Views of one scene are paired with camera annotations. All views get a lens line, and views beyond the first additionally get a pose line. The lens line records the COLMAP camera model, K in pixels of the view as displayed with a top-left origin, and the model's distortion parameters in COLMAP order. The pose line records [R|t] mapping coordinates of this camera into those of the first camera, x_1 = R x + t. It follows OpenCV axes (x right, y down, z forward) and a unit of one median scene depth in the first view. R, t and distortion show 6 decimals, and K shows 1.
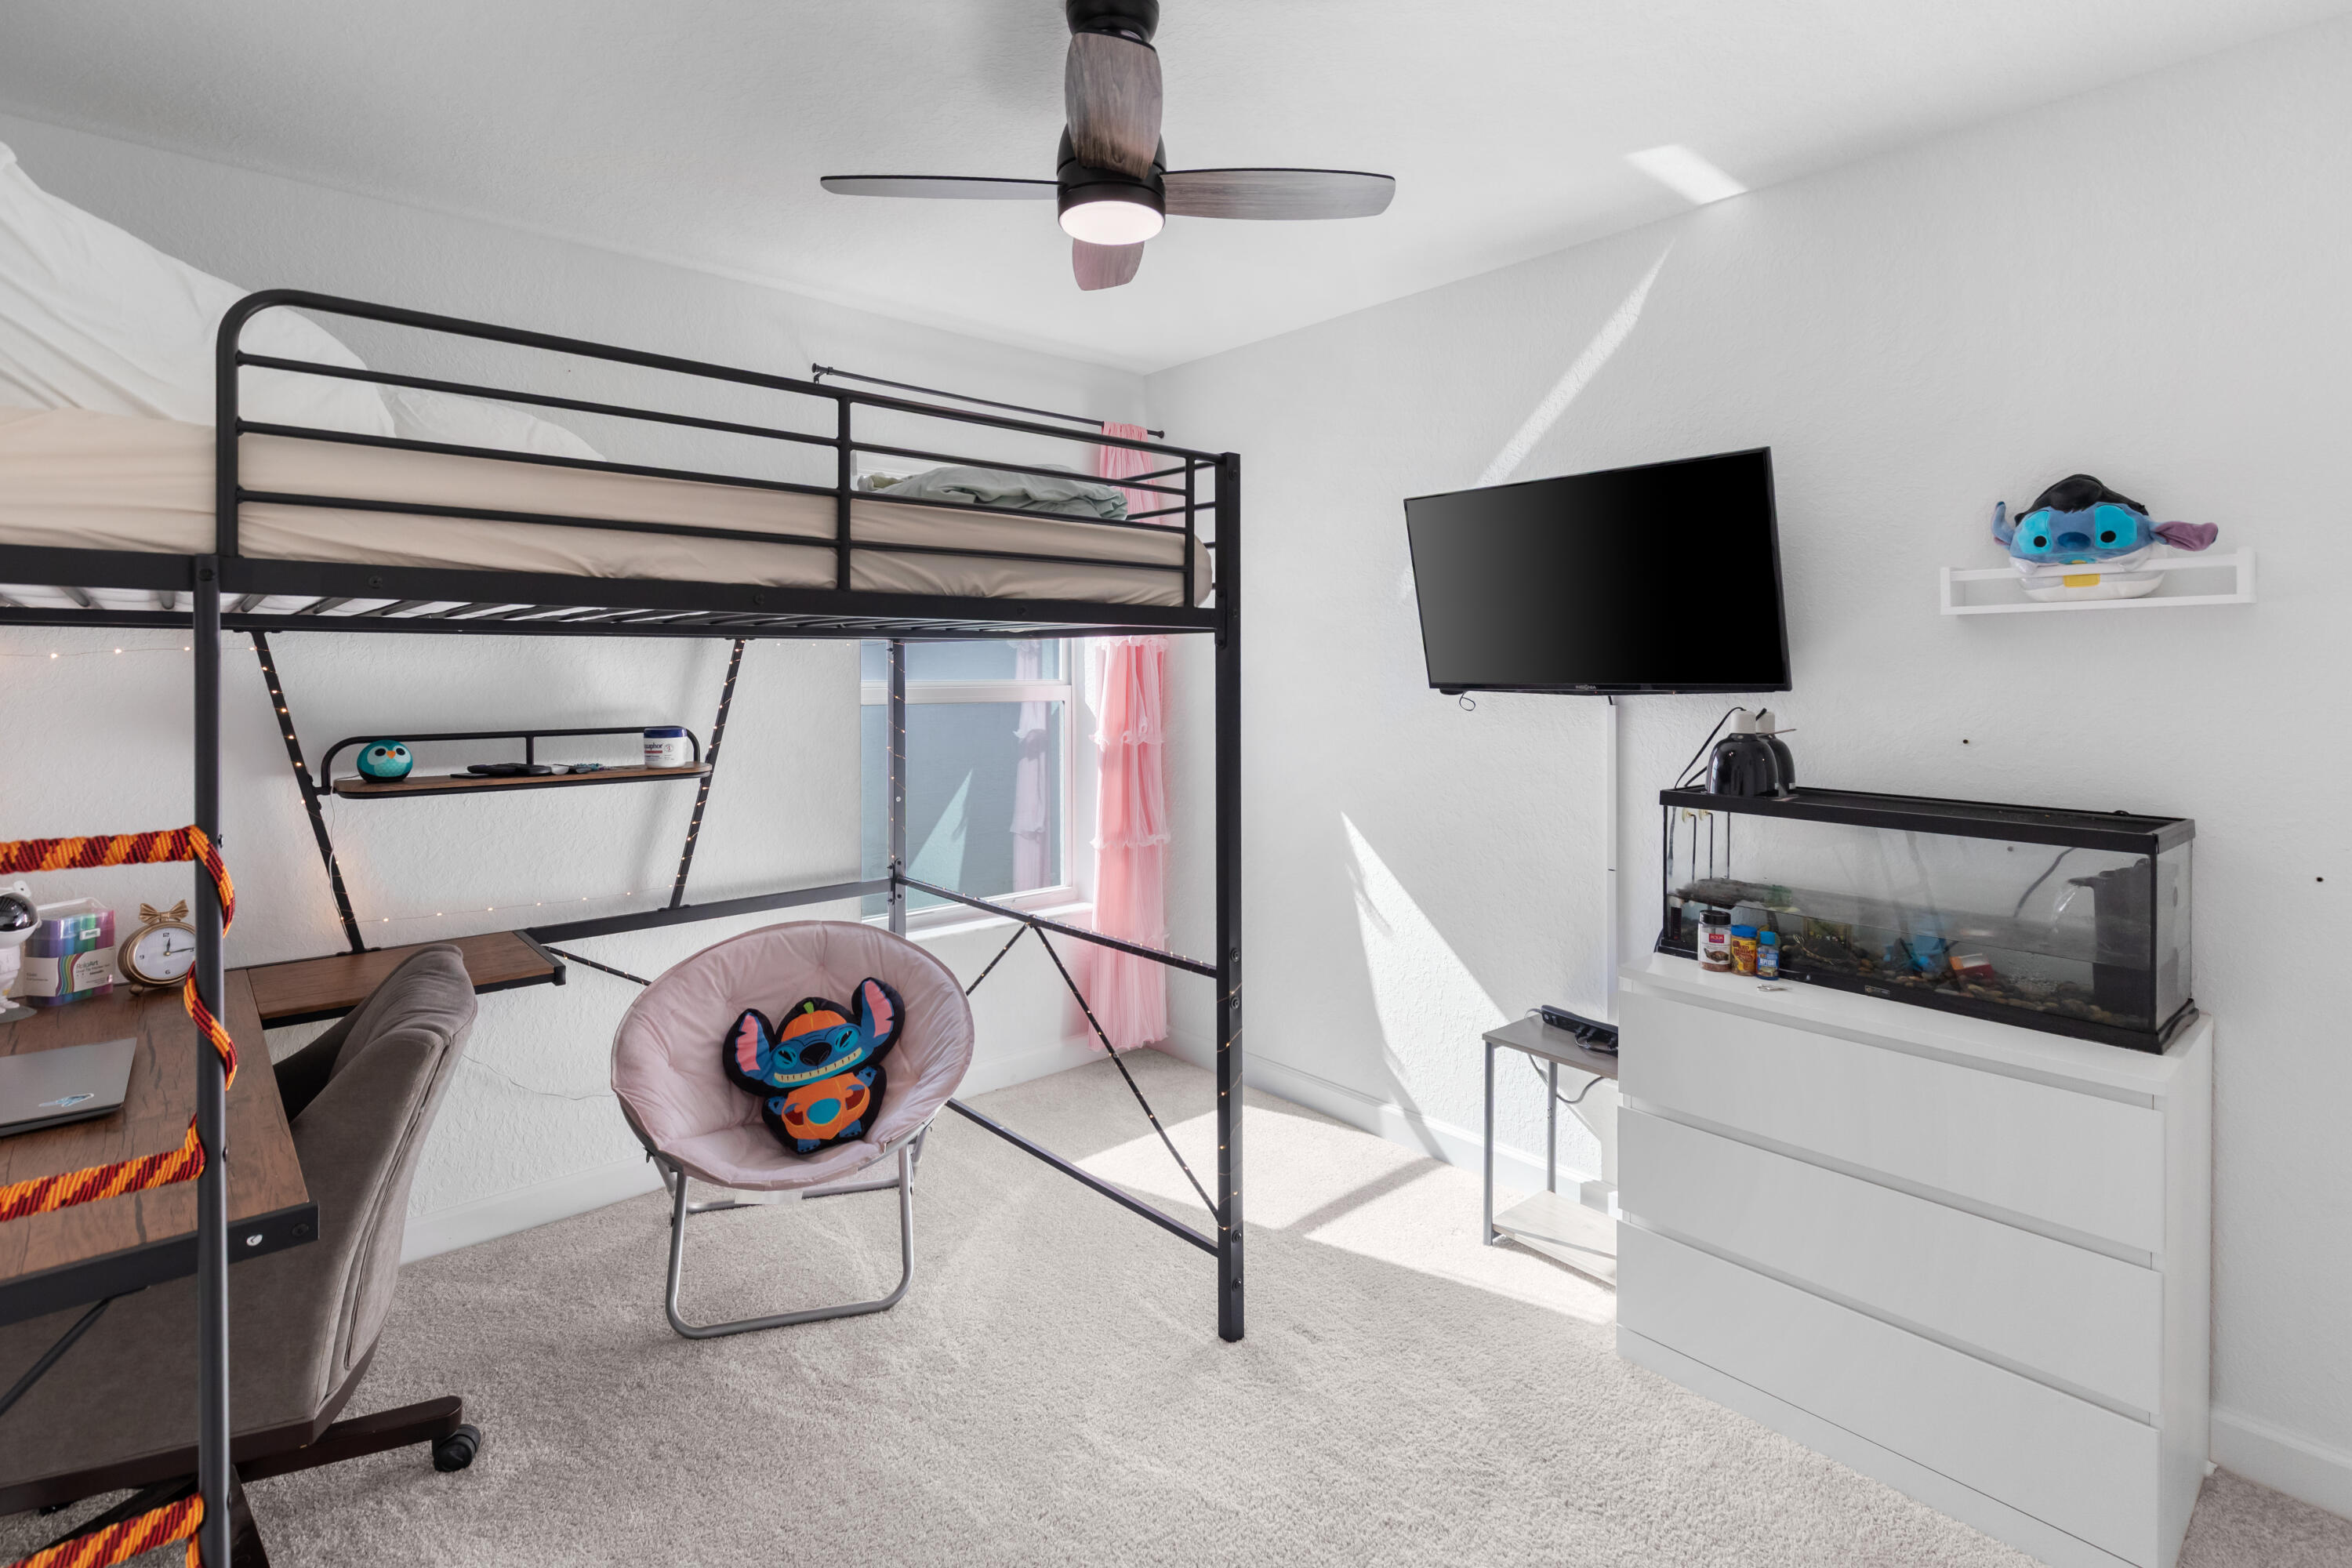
lens RADIAL K [[1101.1, 0, 1180.9], [0, 1101.1, 667.4], [0, 0, 1]] dist [0.009582, -0.003495]
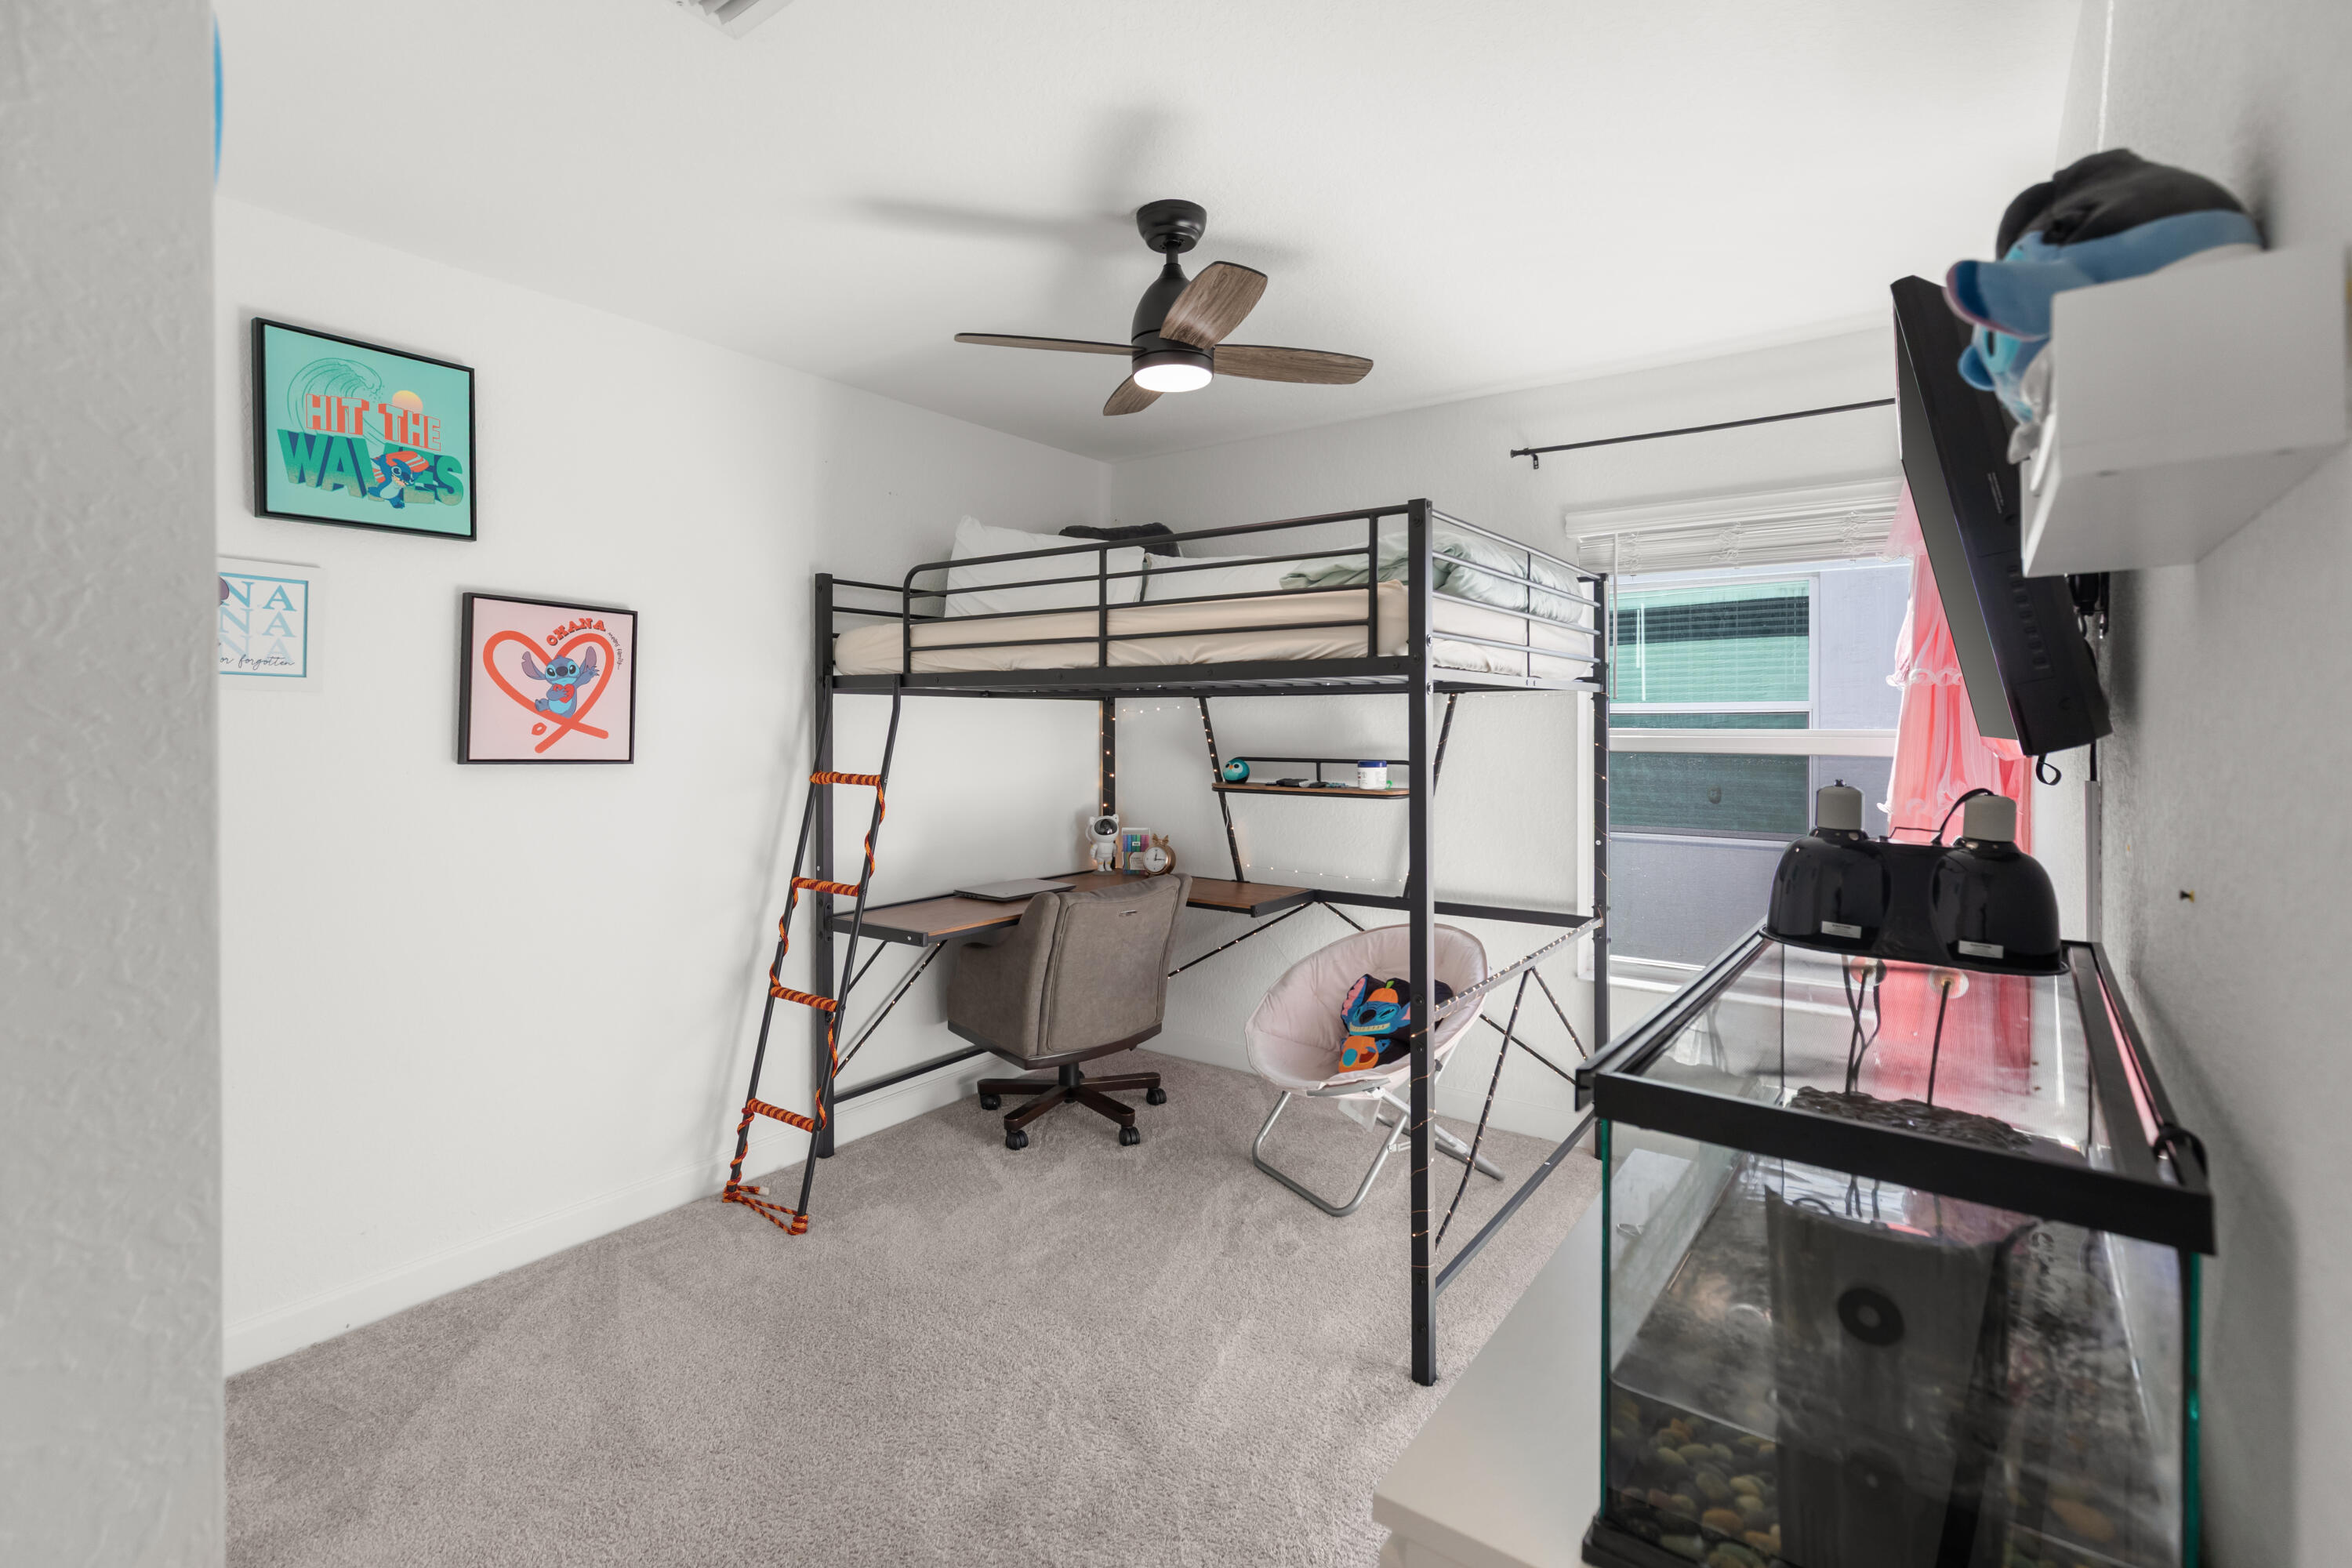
lens RADIAL K [[1101.1, 0, 1191.2], [0, 1101.1, 730.0], [0, 0, 1]] dist [0.009582, -0.003495]
pose [[0.223628, 0.008115, -0.974641, 1.009744], [0.002044, 0.999959, 0.008795, 0.005975], [0.974672, -0.003959, 0.223602, 0.596080]]
